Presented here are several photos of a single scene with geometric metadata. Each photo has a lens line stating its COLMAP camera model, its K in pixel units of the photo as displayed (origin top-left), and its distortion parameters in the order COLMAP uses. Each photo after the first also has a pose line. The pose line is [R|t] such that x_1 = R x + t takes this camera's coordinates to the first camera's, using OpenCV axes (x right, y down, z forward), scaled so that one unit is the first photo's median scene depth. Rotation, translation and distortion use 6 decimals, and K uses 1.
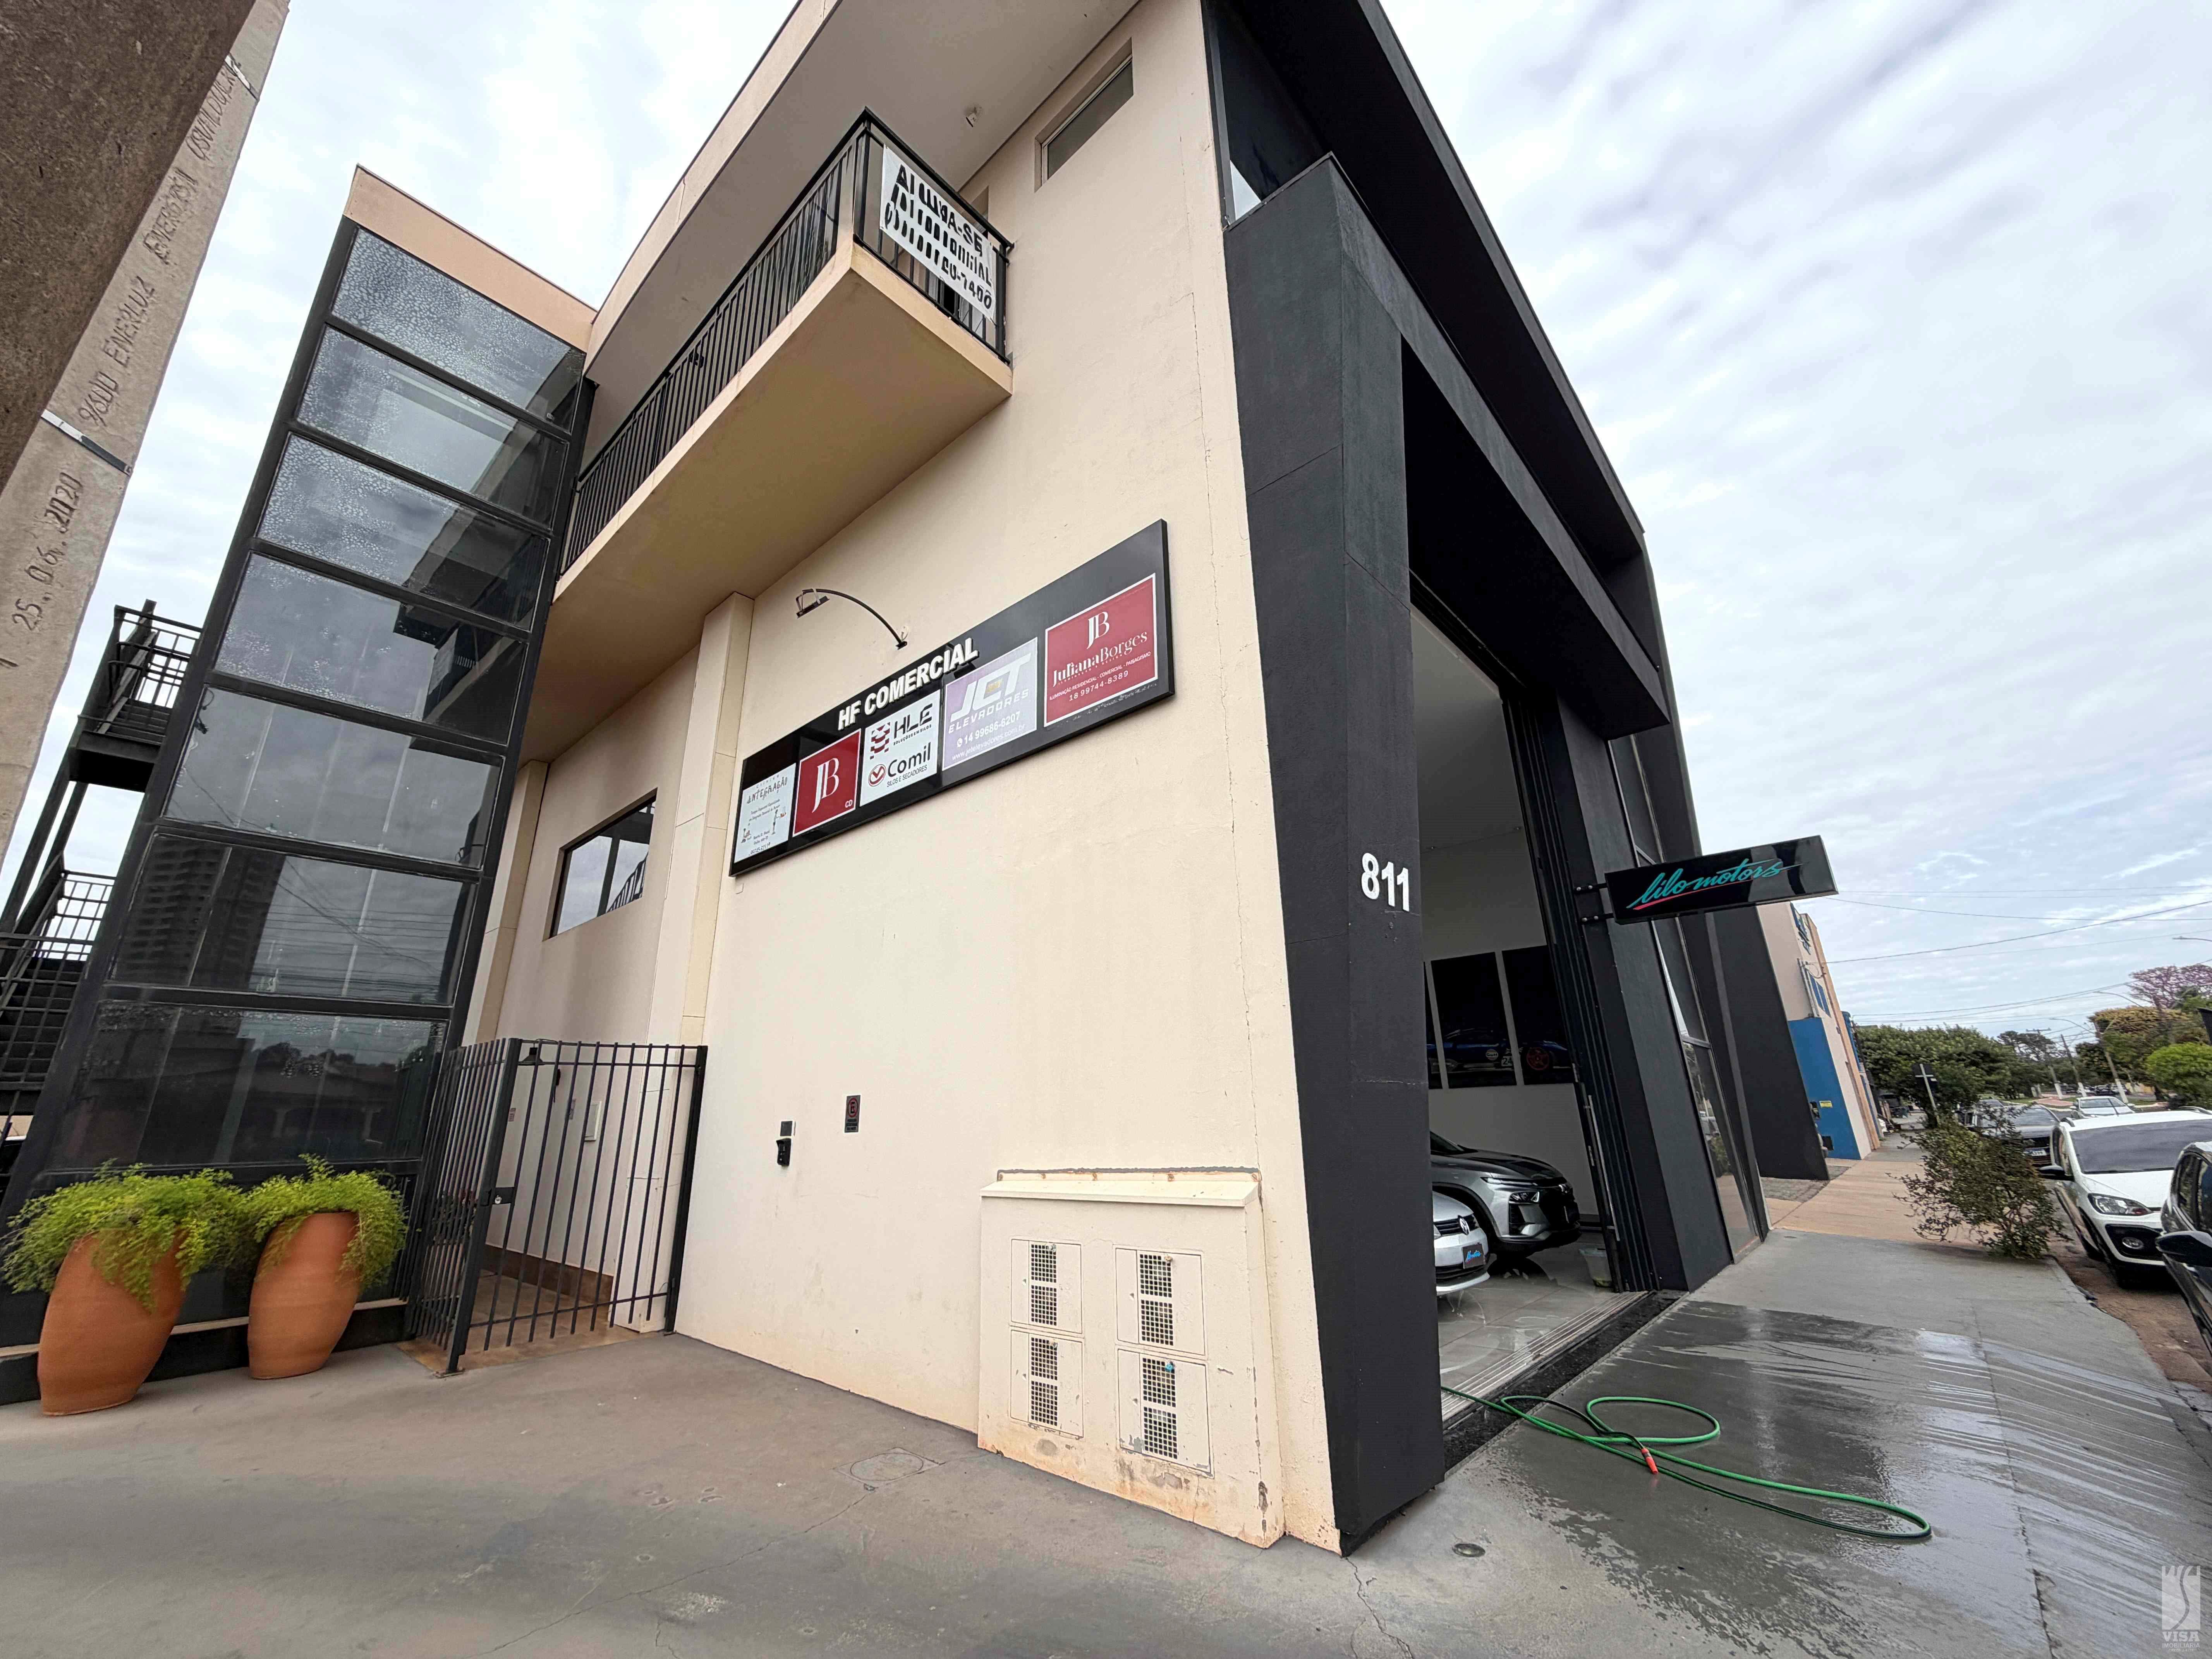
lens RADIAL K [[879.4, 0, 1104.0], [0, 879.4, 828.6], [0, 0, 1]] dist [0.001494, -0.000535]
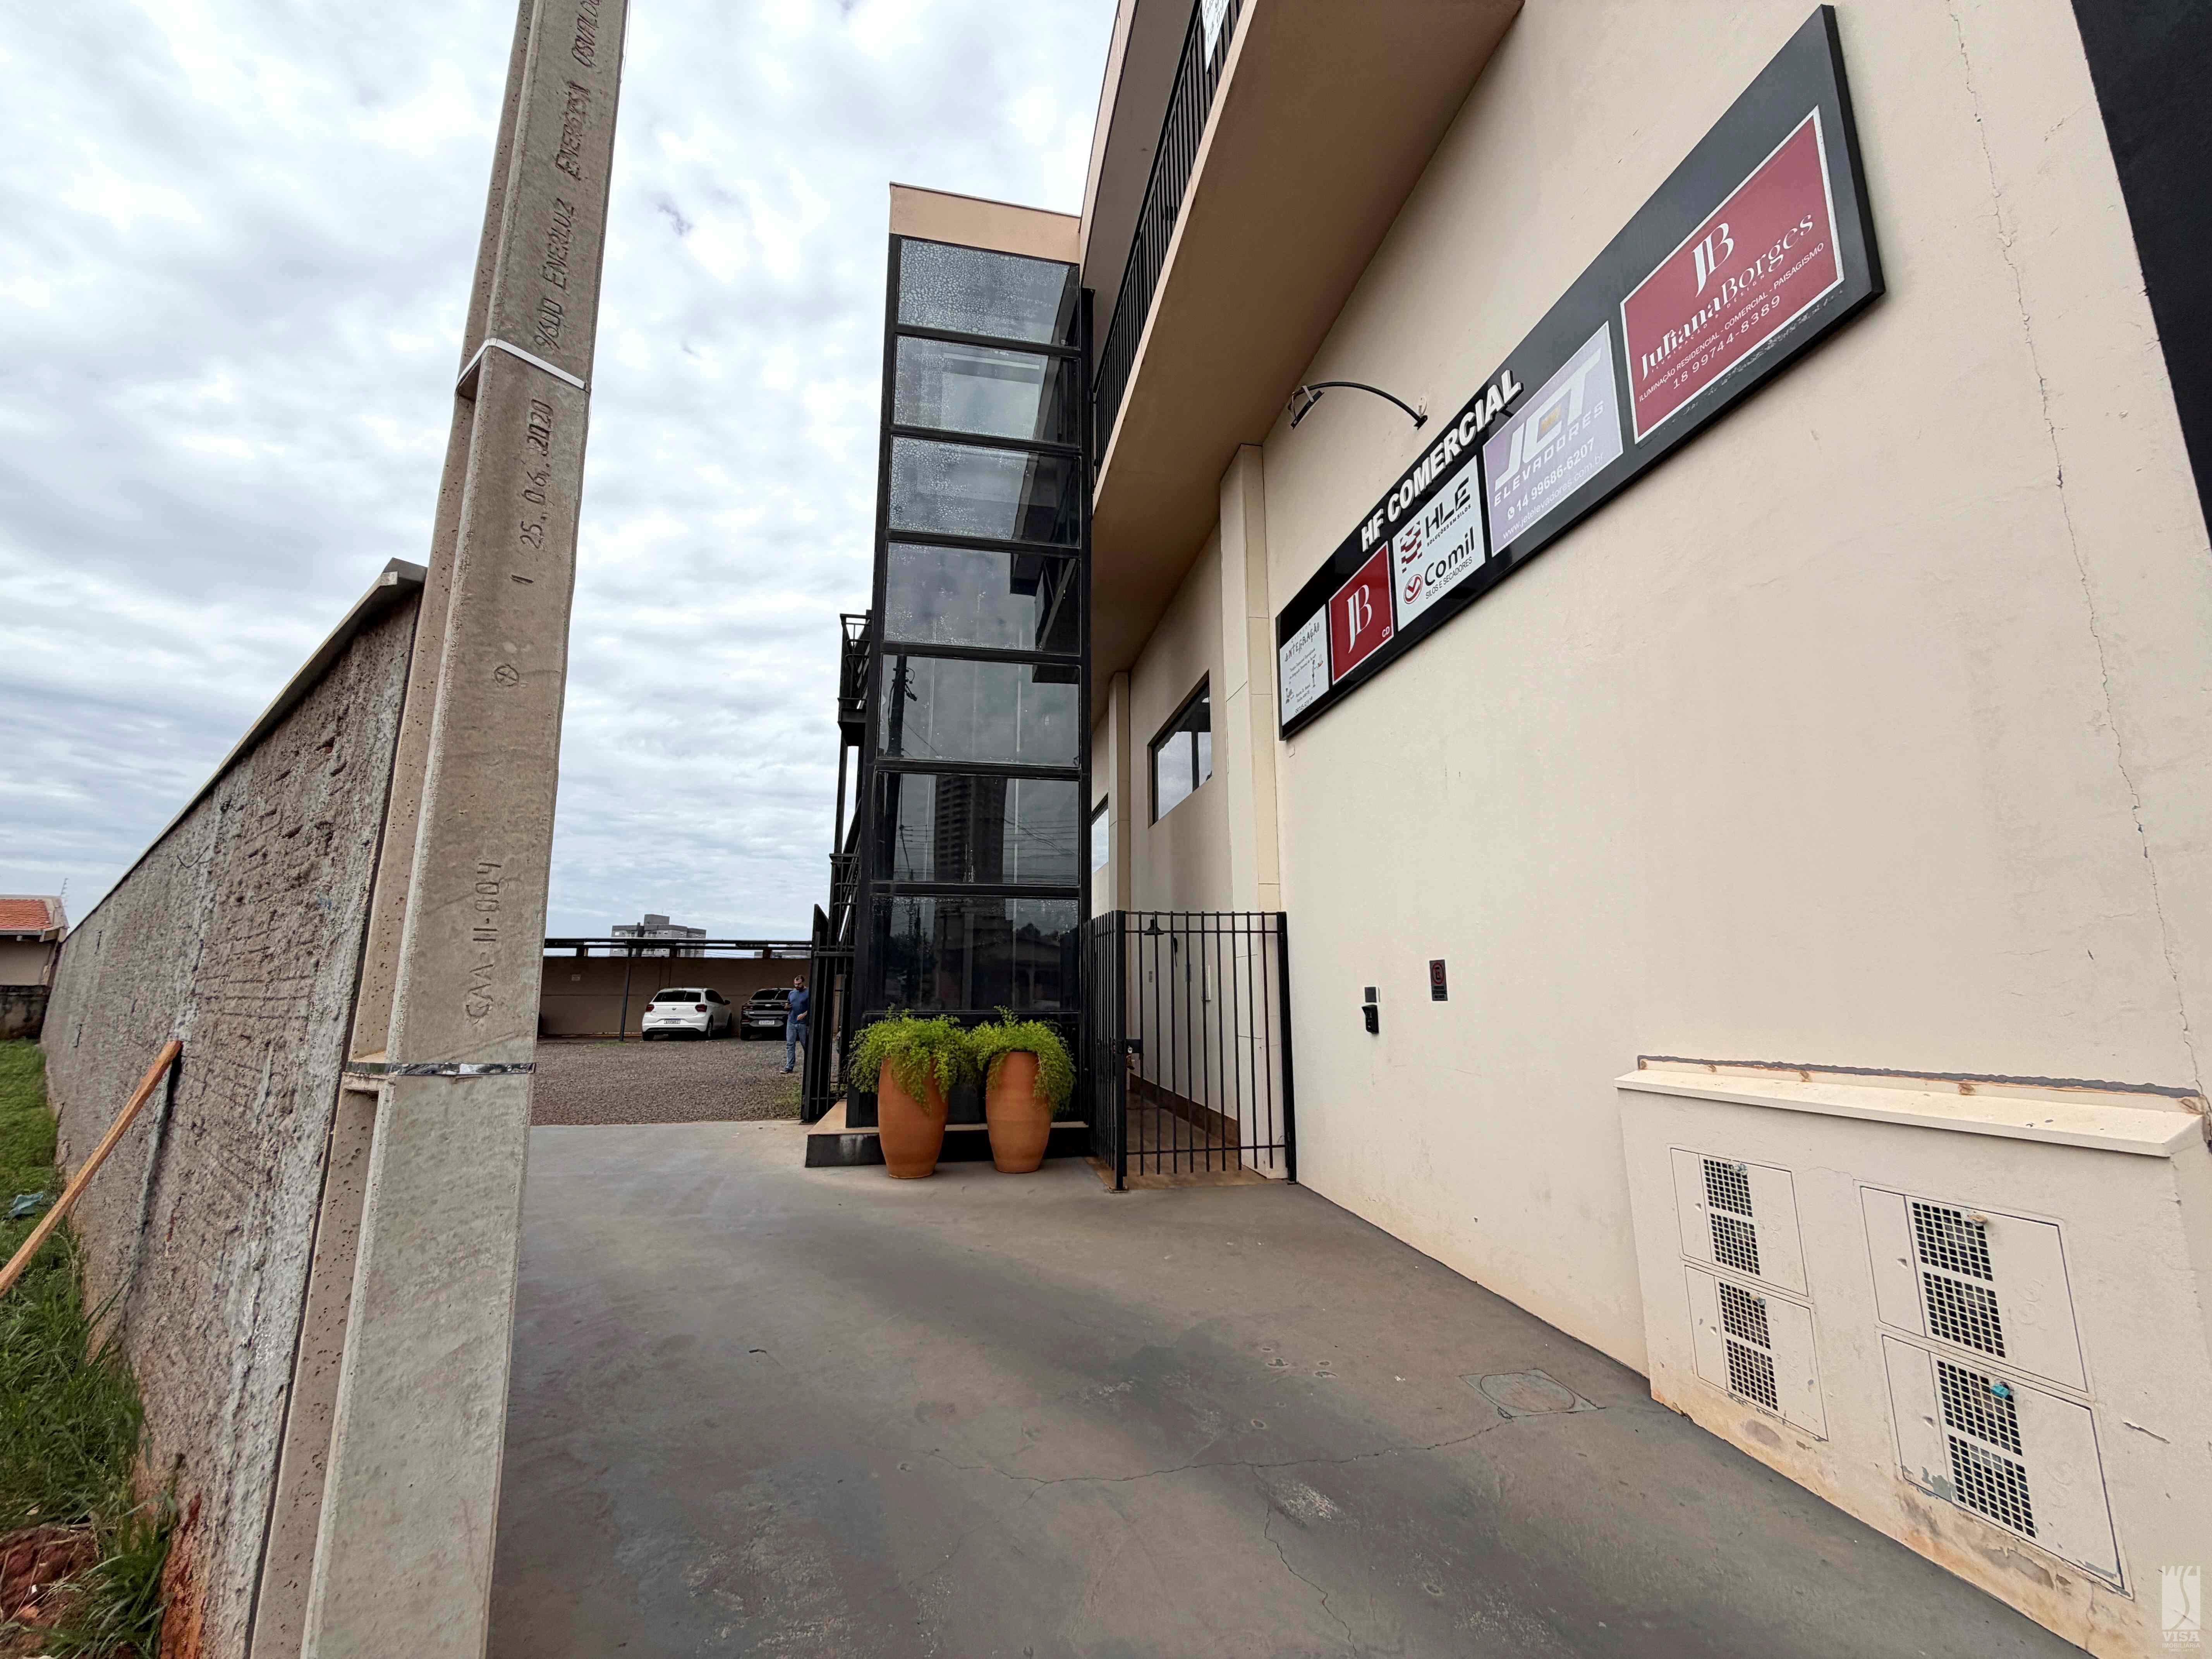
lens RADIAL K [[879.4, 0, 1102.1], [0, 879.4, 827.3], [0, 0, 1]] dist [0.001494, -0.000535]
pose [[0.791235, -0.092440, -0.604485, -0.009613], [0.178020, 0.980514, 0.083074, 0.049101], [0.585027, -0.173341, 0.792273, 0.157652]]
